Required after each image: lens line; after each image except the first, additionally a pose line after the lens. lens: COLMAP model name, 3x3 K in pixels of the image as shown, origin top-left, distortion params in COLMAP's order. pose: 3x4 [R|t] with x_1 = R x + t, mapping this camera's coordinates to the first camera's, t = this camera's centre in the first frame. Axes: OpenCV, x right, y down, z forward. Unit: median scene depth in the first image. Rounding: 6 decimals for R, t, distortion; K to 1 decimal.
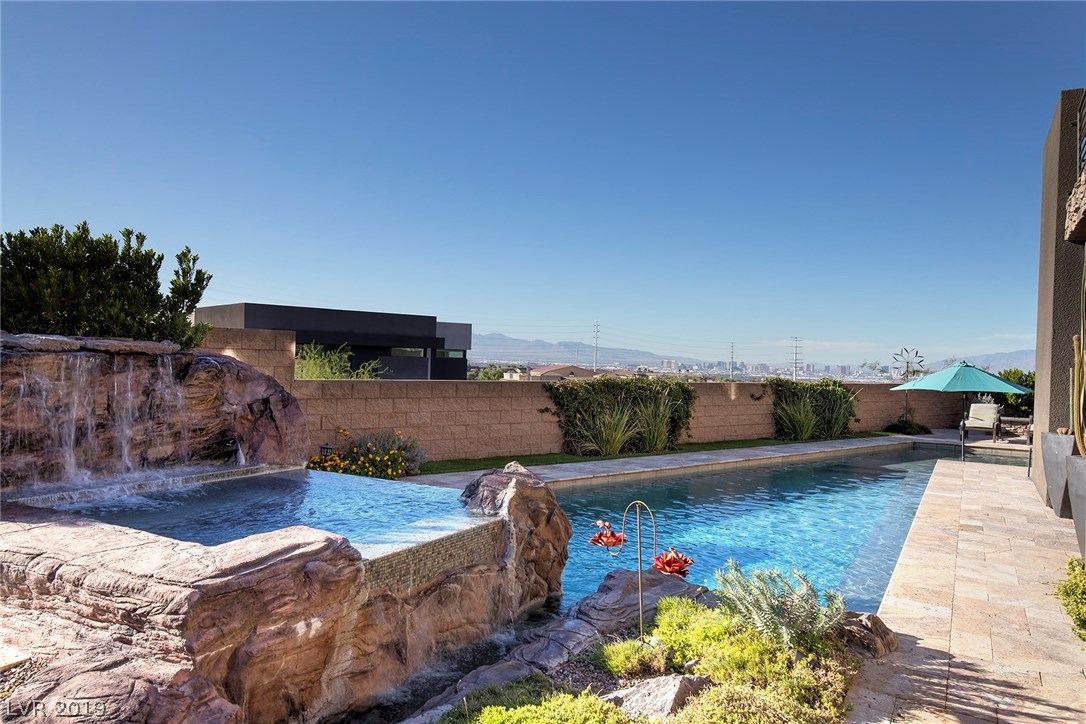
lens RADIAL K [[757.6, 0, 543.0], [0, 757.6, 362.0], [0, 0, 1]] dist [0.001639, 0.000830]
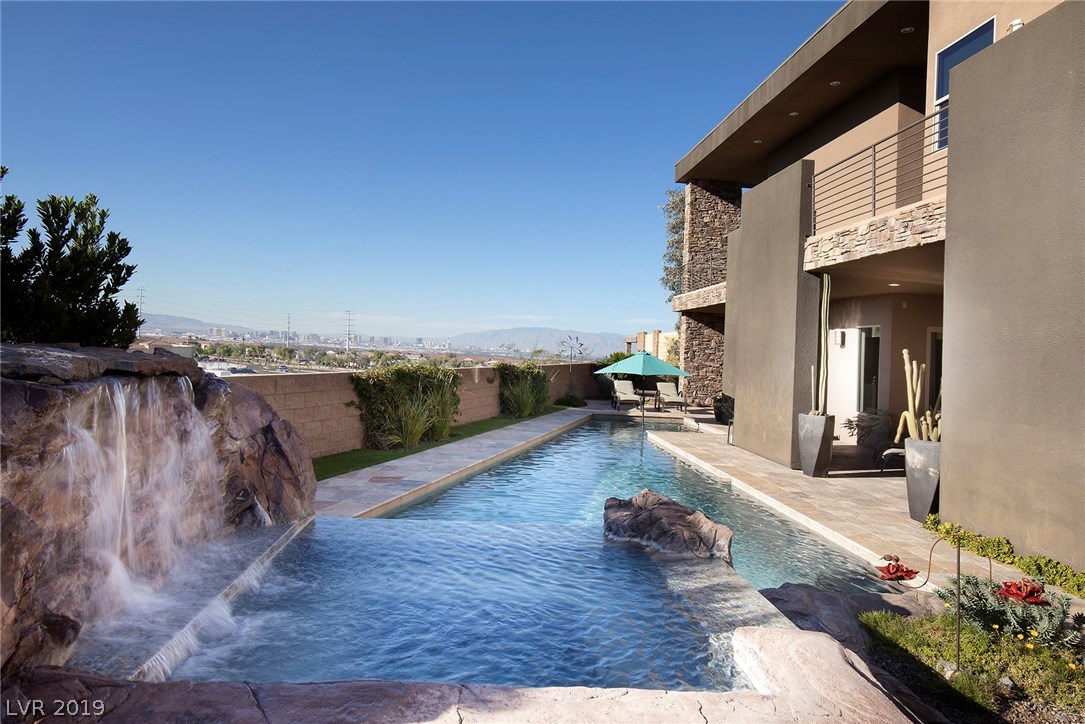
lens RADIAL K [[693.6, 0, 543.0], [0, 693.6, 343.1], [0, 0, 1]] dist [-0.000605, -0.000362]
pose [[0.825593, 0.013174, 0.564113, -0.278067], [-0.021676, 0.999730, 0.008376, -0.022246], [-0.563850, -0.019143, 0.825655, 0.167199]]
